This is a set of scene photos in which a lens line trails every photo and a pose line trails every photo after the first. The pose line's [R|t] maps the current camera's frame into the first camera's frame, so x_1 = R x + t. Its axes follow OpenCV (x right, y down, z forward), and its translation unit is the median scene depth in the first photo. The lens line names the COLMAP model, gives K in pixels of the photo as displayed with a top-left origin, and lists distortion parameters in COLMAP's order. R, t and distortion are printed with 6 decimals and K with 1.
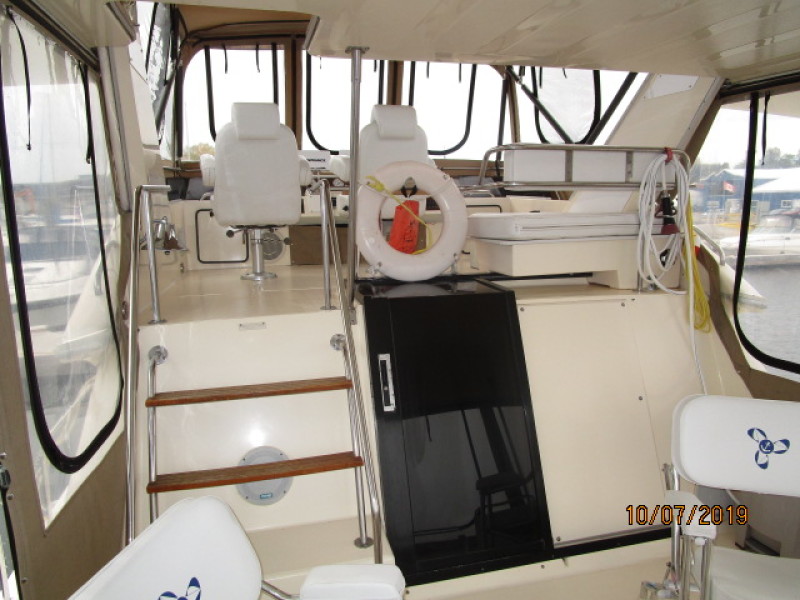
lens RADIAL K [[574.2, 0, 398.8], [0, 574.2, 299.3], [0, 0, 1]] dist [-0.022288, 0.004551]
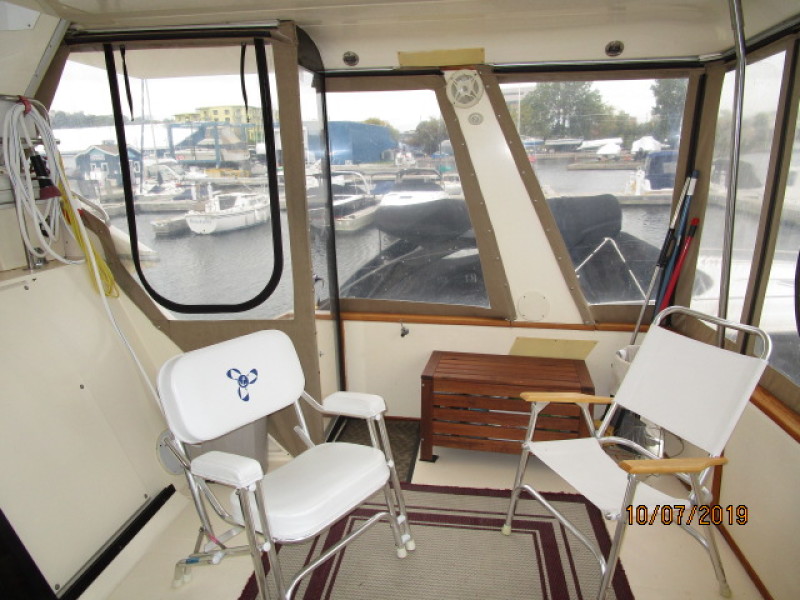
lens RADIAL K [[574.2, 0, 398.8], [0, 574.2, 299.3], [0, 0, 1]] dist [-0.022288, 0.004551]
pose [[0.401972, -0.230191, 0.886245, -0.123893], [0.170969, 0.969731, 0.174330, -0.025499], [-0.899549, 0.081445, 0.429160, 0.165377]]
